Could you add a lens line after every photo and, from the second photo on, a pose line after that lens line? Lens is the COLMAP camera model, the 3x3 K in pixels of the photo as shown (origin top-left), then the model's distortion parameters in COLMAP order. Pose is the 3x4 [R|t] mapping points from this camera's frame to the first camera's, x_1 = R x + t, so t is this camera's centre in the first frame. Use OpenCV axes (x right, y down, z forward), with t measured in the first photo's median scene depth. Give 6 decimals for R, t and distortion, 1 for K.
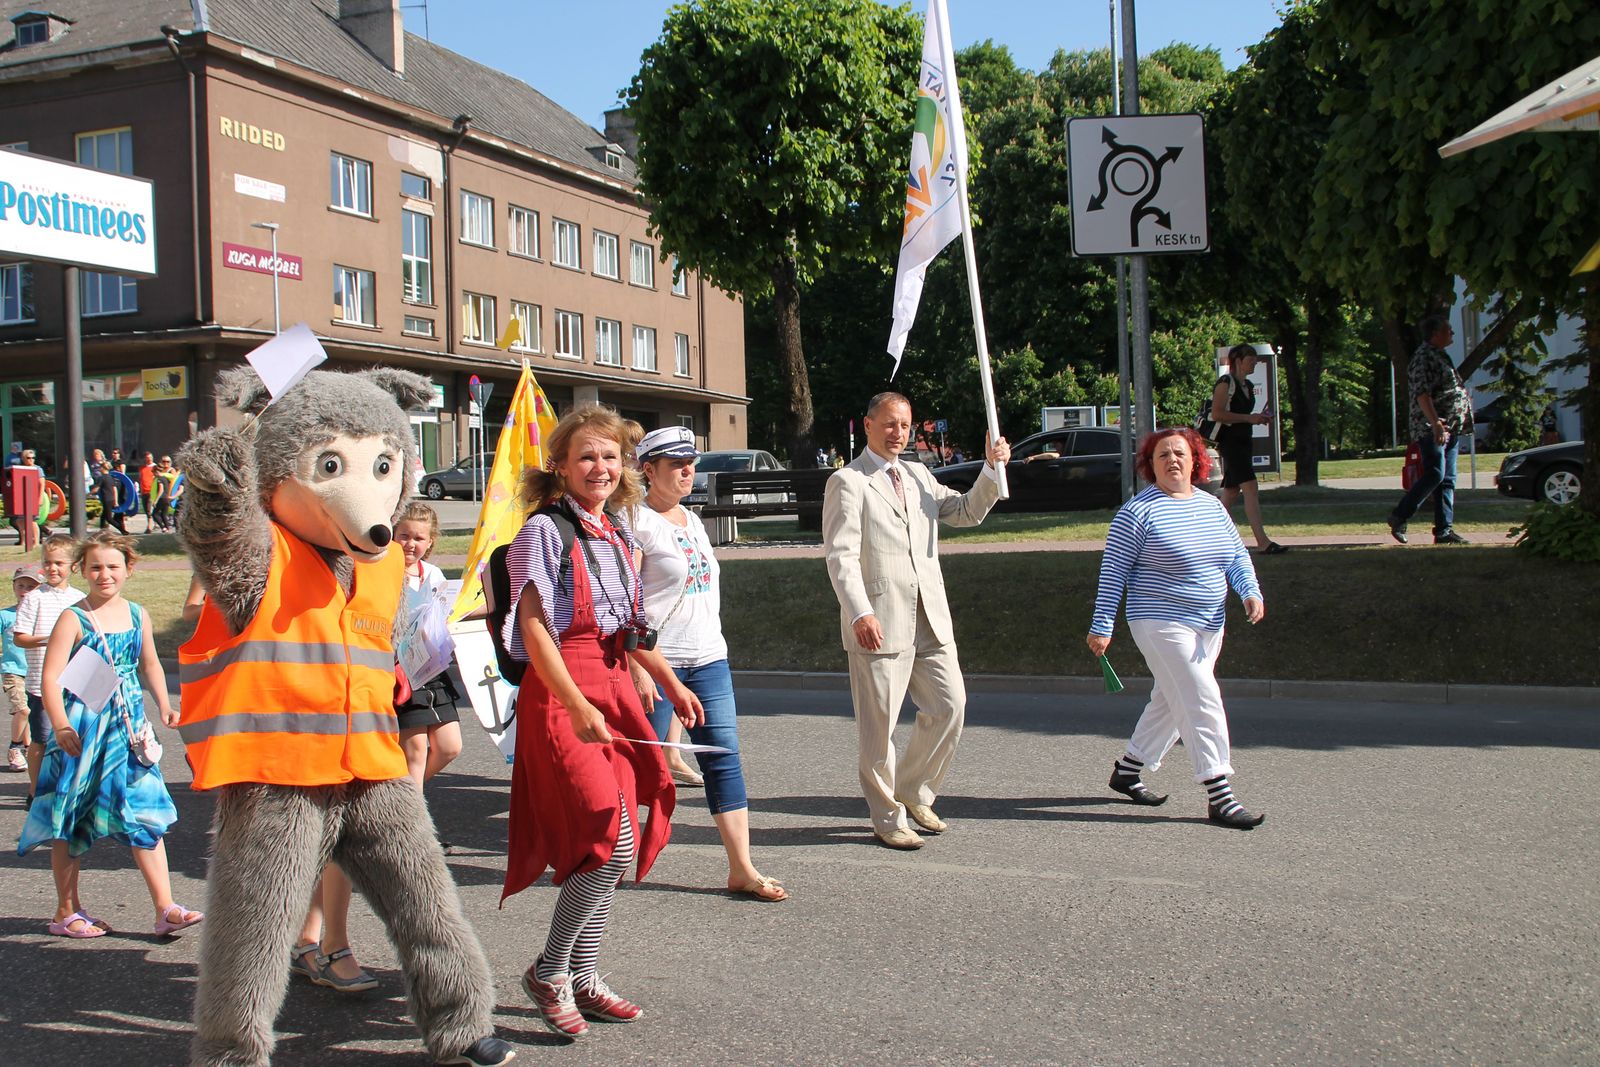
lens RADIAL K [[1655.6, 0, 800.0], [0, 1655.6, 533.5], [0, 0, 1]] dist [-0.051471, 0.052554]
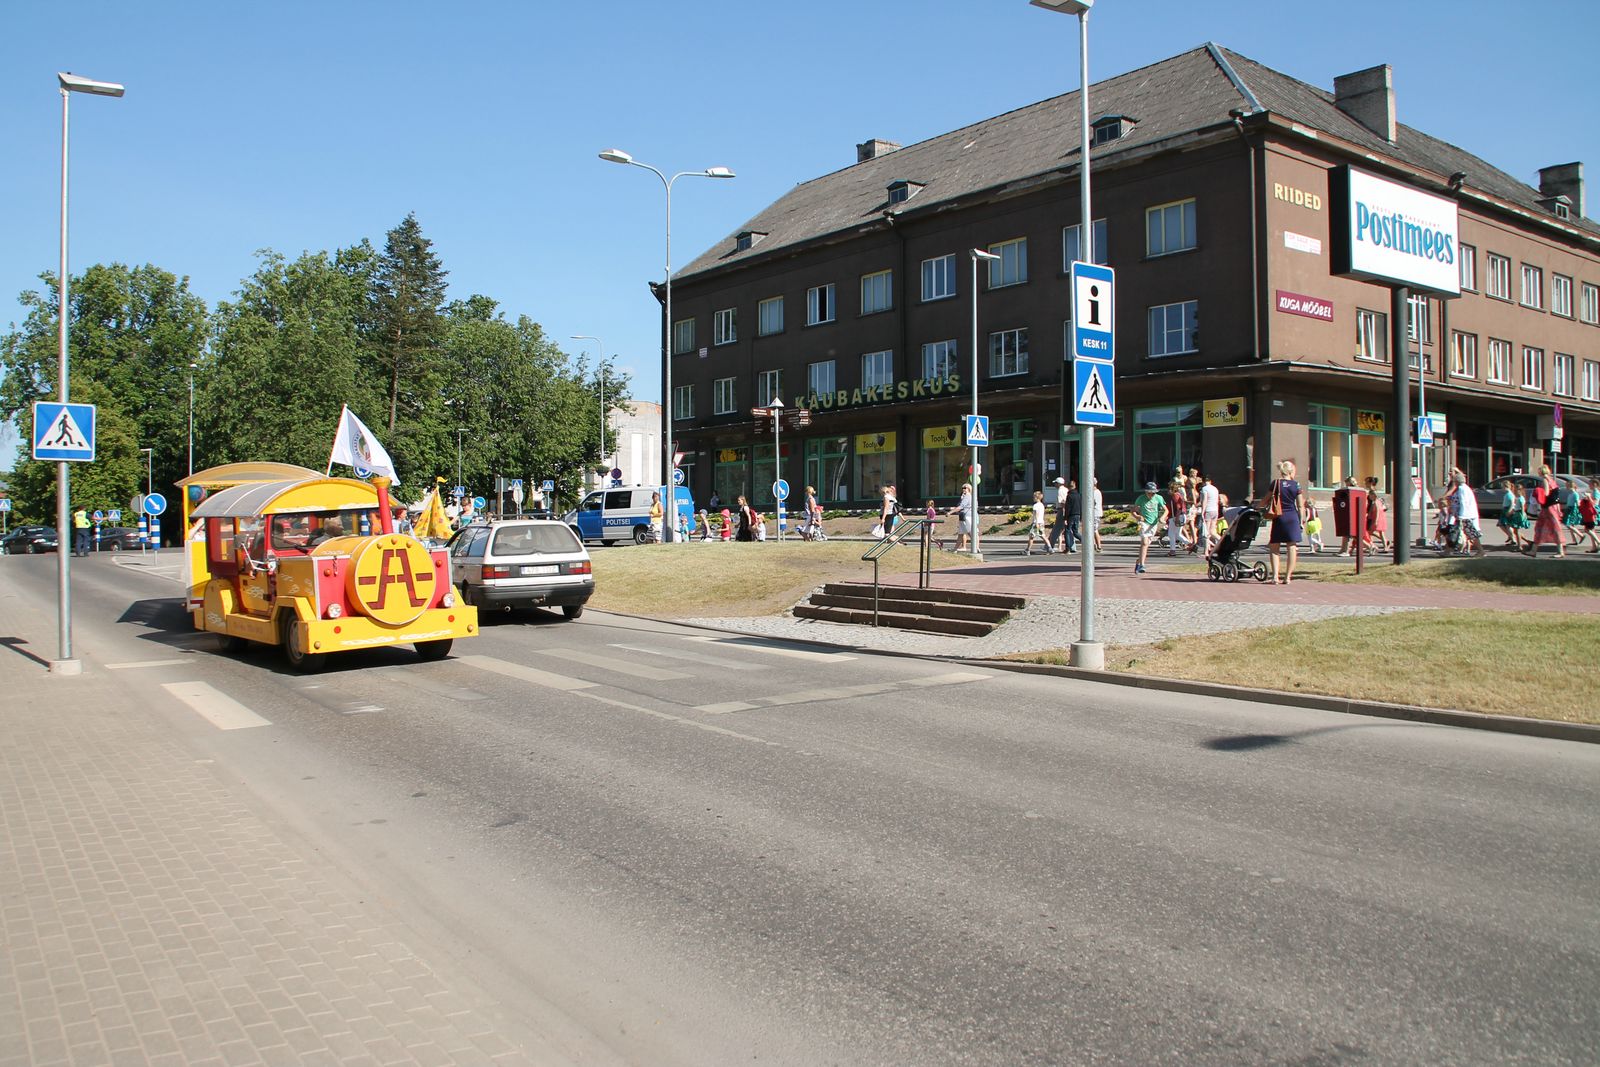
lens RADIAL K [[1260.5, 0, 800.0], [0, 1260.5, 533.5], [0, 0, 1]] dist [-0.119715, 0.001644]
pose [[0.849317, 0.033868, -0.526795, -0.169900], [-0.032729, 0.999398, 0.011485, -0.004863], [0.526867, 0.007487, 0.849915, 0.086431]]
